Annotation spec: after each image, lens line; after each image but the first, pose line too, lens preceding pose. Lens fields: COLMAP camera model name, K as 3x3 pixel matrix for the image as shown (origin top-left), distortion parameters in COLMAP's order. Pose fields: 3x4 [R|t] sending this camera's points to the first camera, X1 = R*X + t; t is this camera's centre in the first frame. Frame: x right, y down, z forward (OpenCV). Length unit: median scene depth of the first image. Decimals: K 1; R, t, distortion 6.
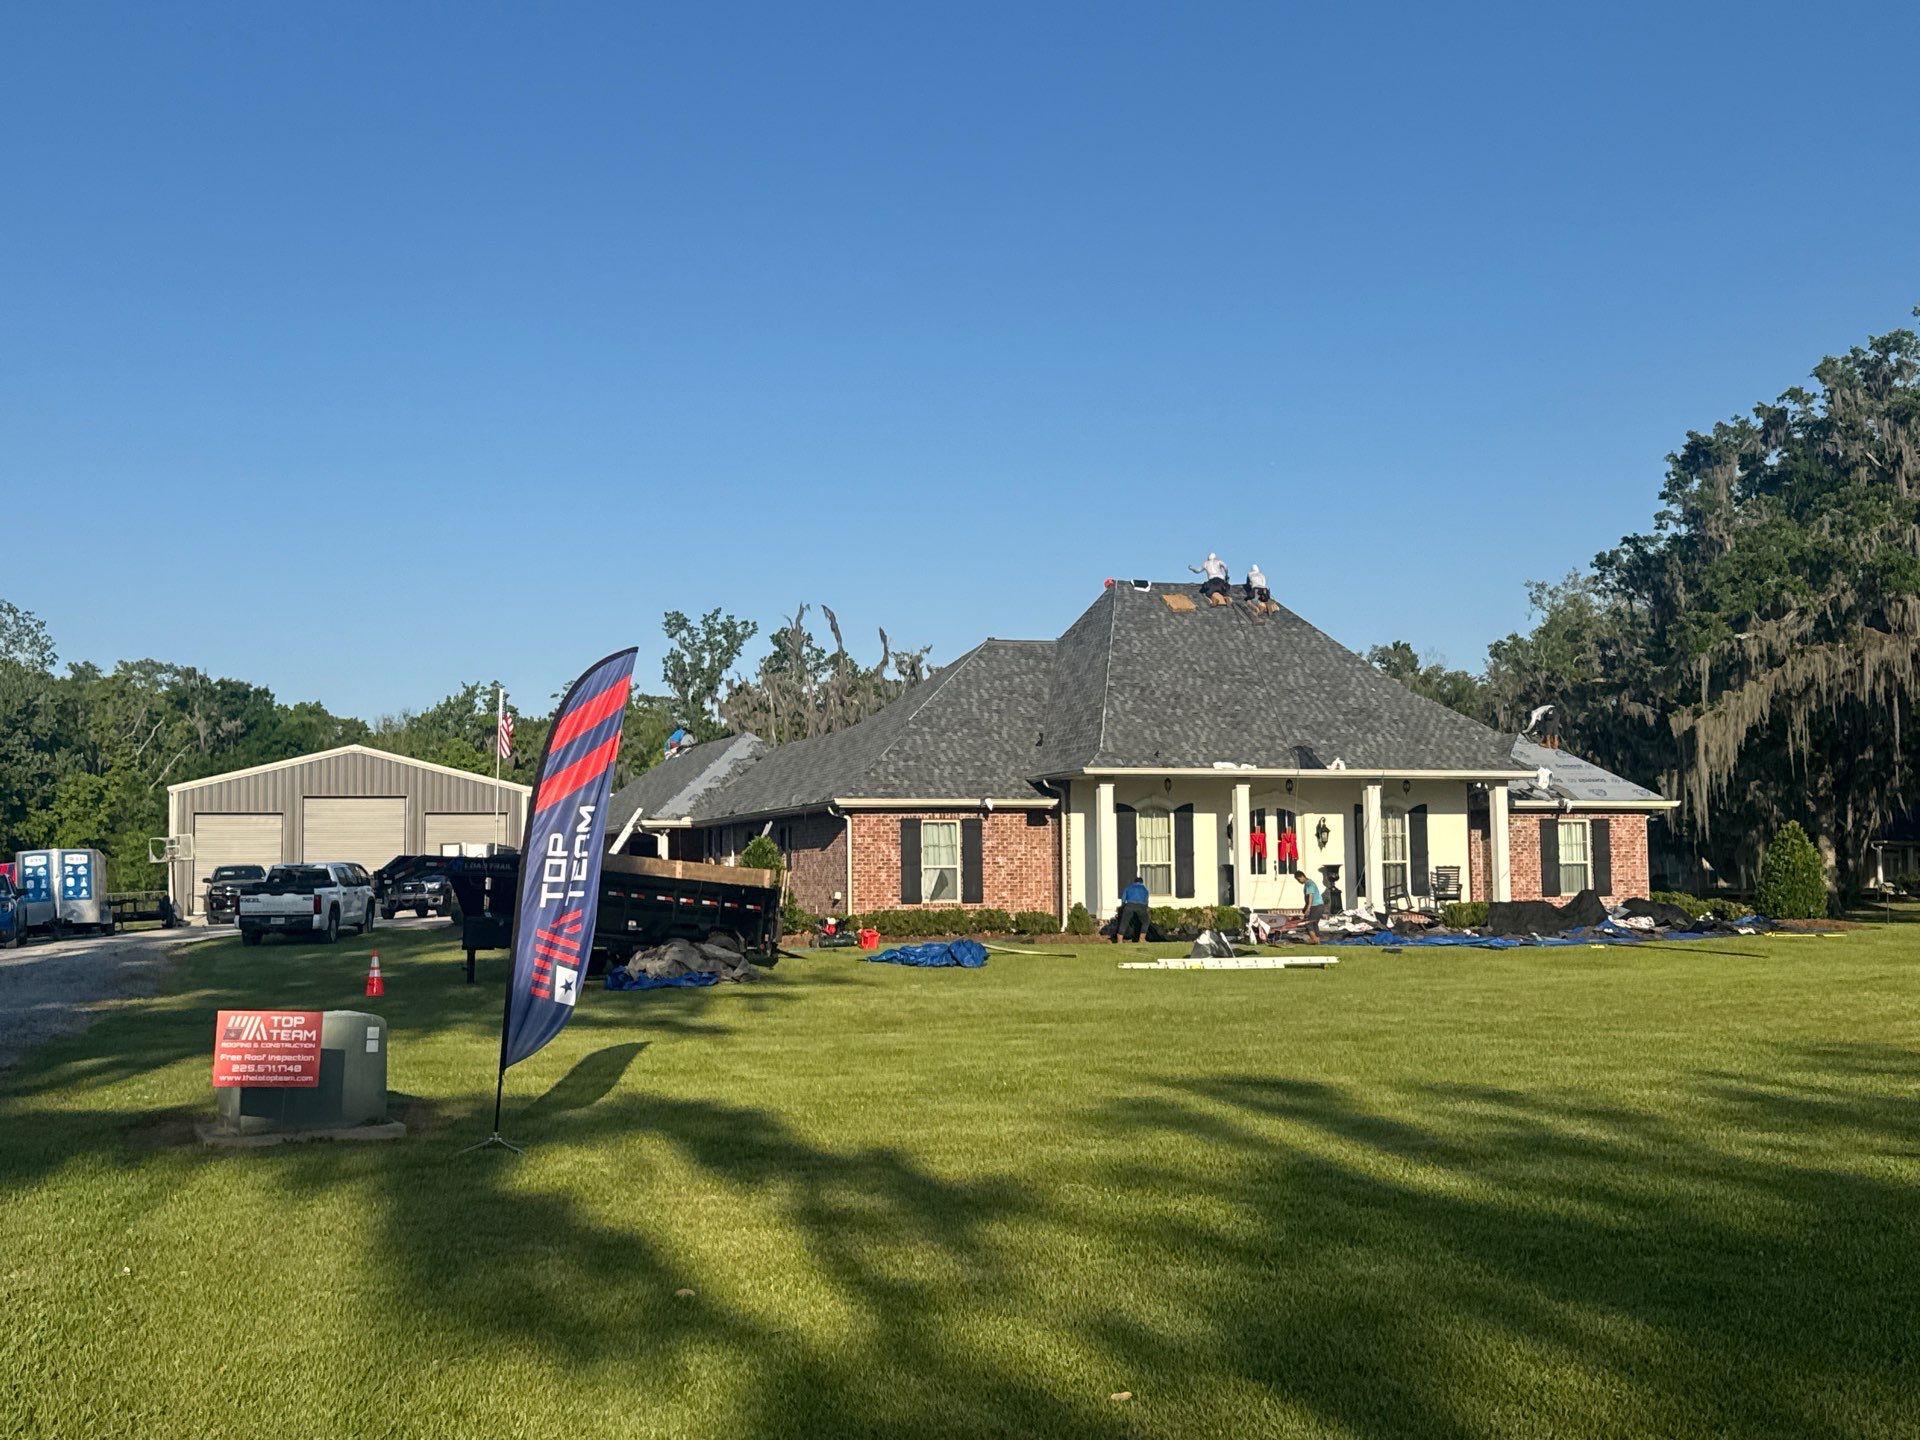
lens RADIAL K [[2105.5, 0, 945.0], [0, 2105.5, 722.1], [0, 0, 1]] dist [0.091254, -0.022598]
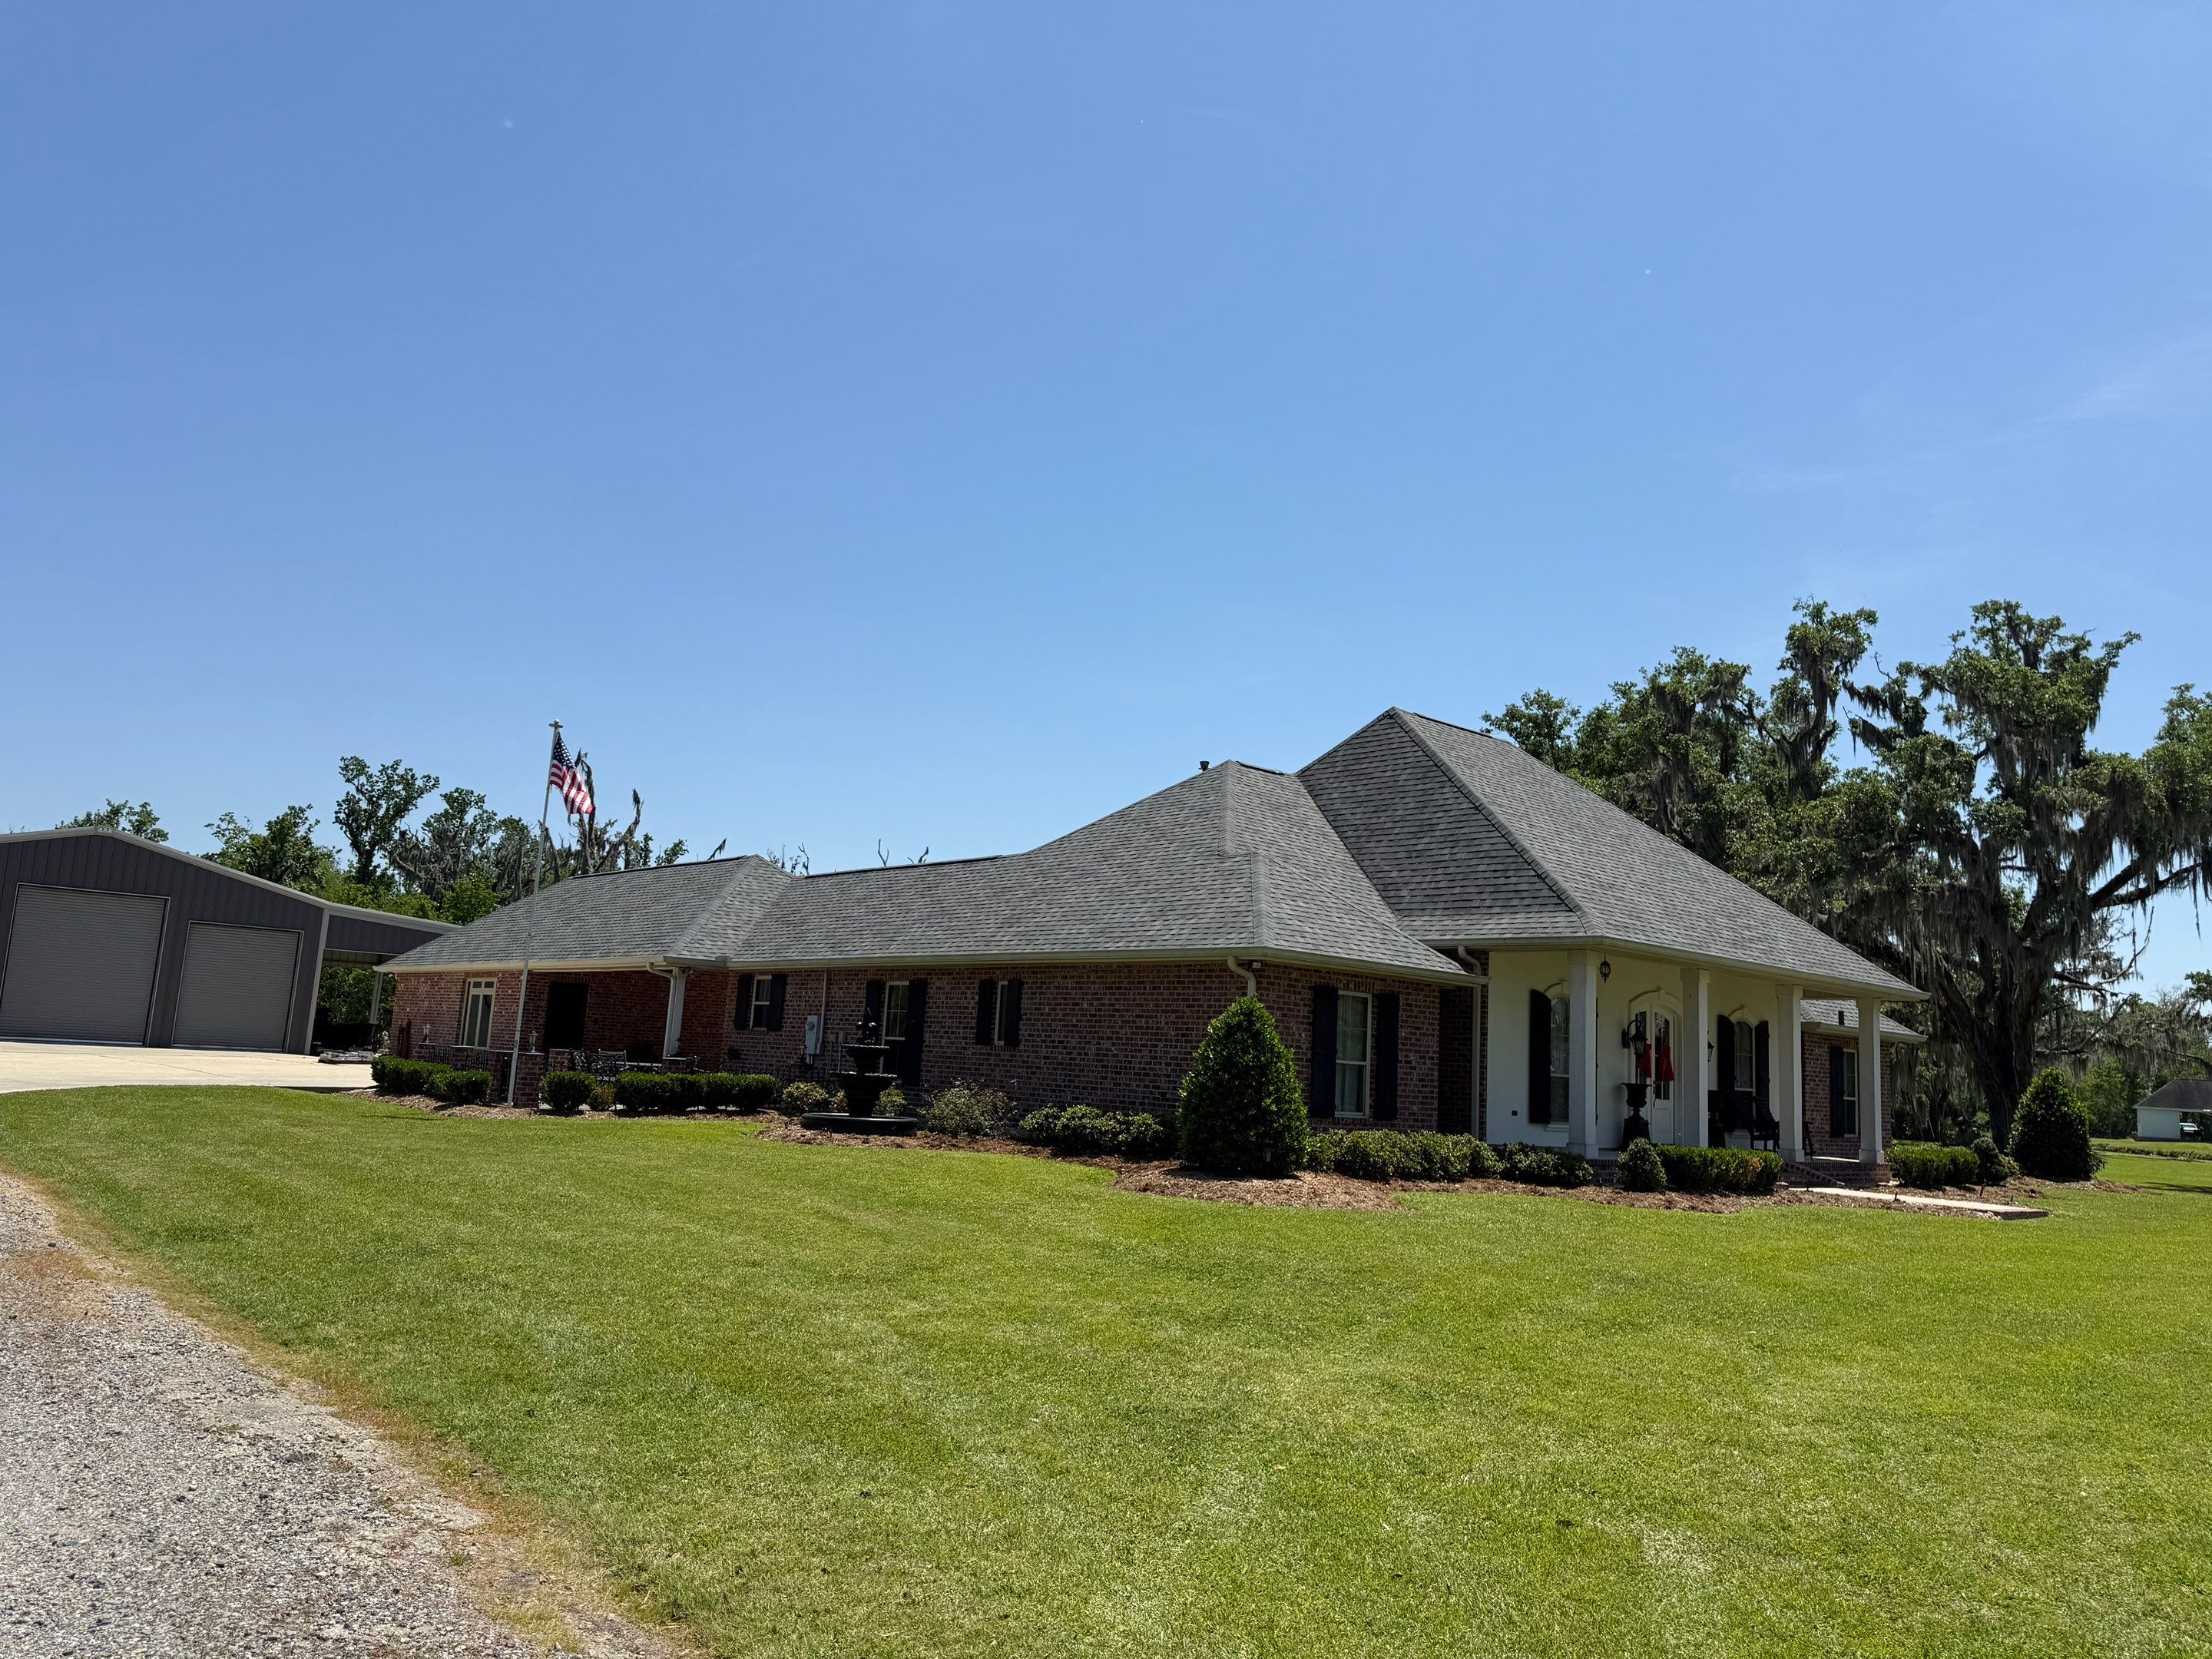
lens RADIAL K [[1535.3, 0, 1106.0], [0, 1535.3, 829.5], [0, 0, 1]] dist [0.138351, -0.257489]
pose [[0.919871, 0.119232, 0.373659, -0.230557], [-0.094456, 0.991979, -0.084002, 0.038438], [-0.380677, 0.041977, 0.923755, 0.504722]]
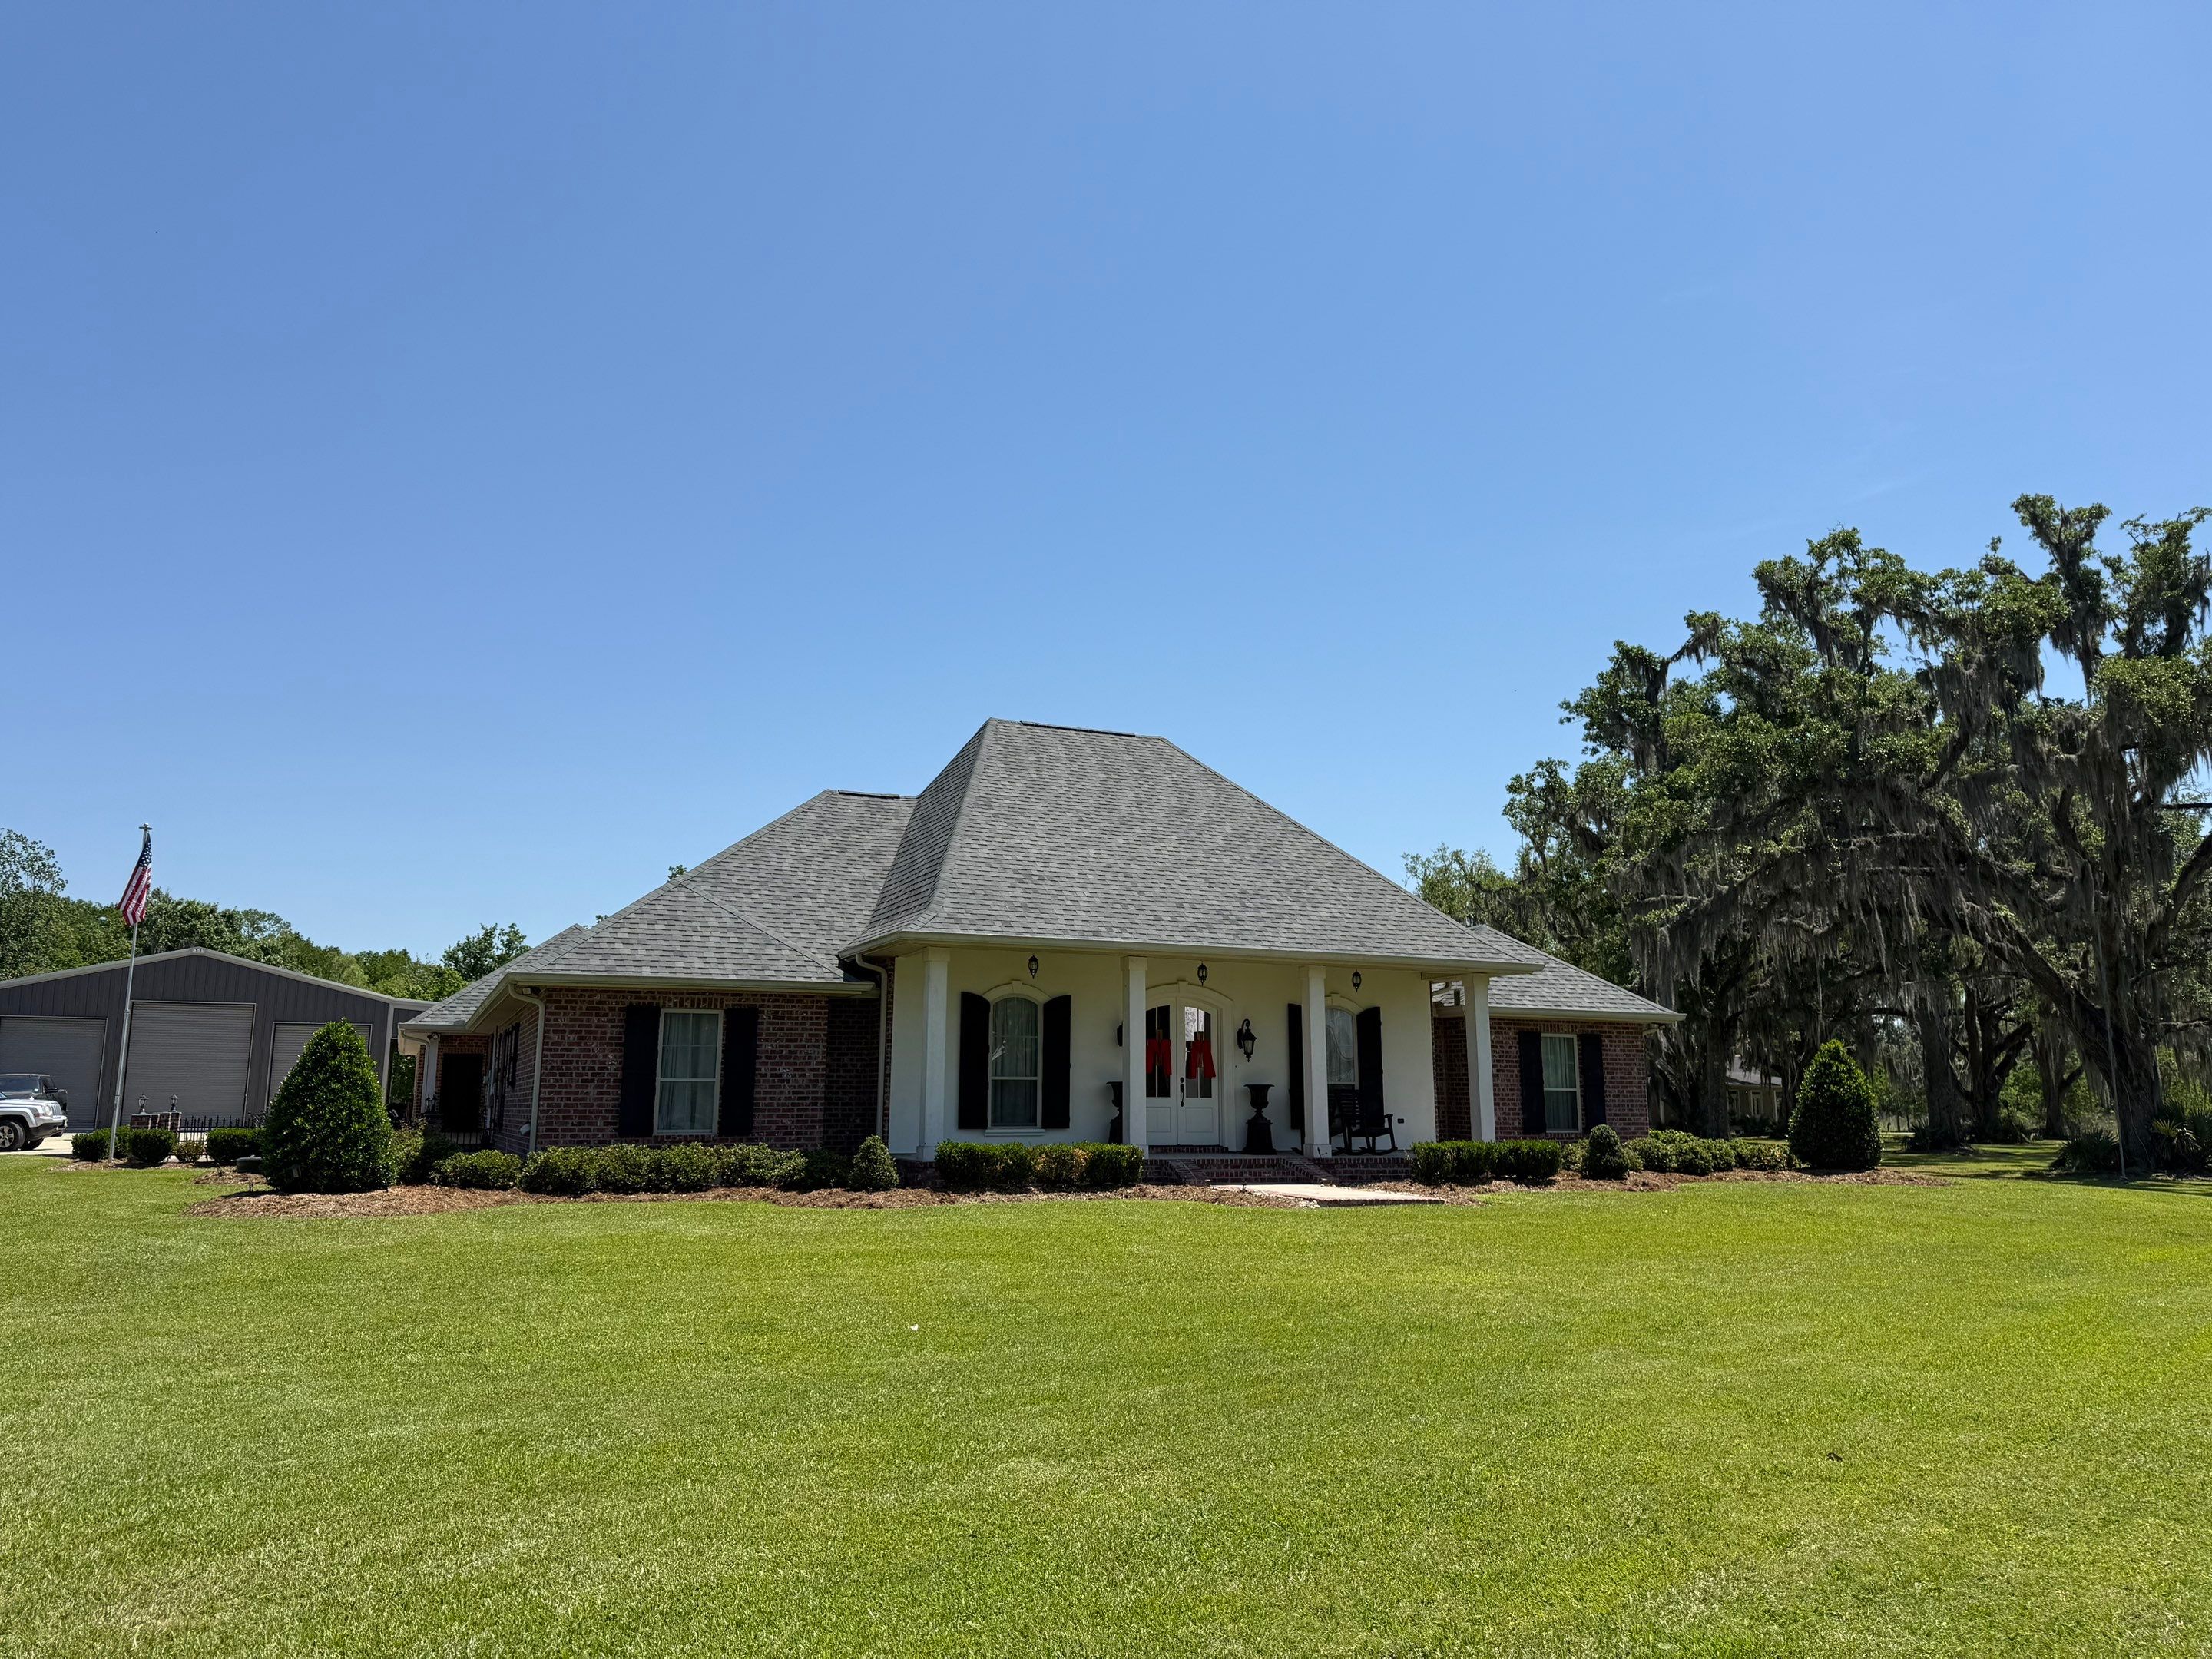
lens RADIAL K [[1533.1, 0, 1100.7], [0, 1533.1, 827.8], [0, 0, 1]] dist [0.137888, -0.197006]
pose [[0.995358, 0.030279, 0.091357, 0.070952], [-0.020699, 0.994357, -0.104045, 0.032836], [-0.093991, 0.101671, 0.990368, 0.429064]]
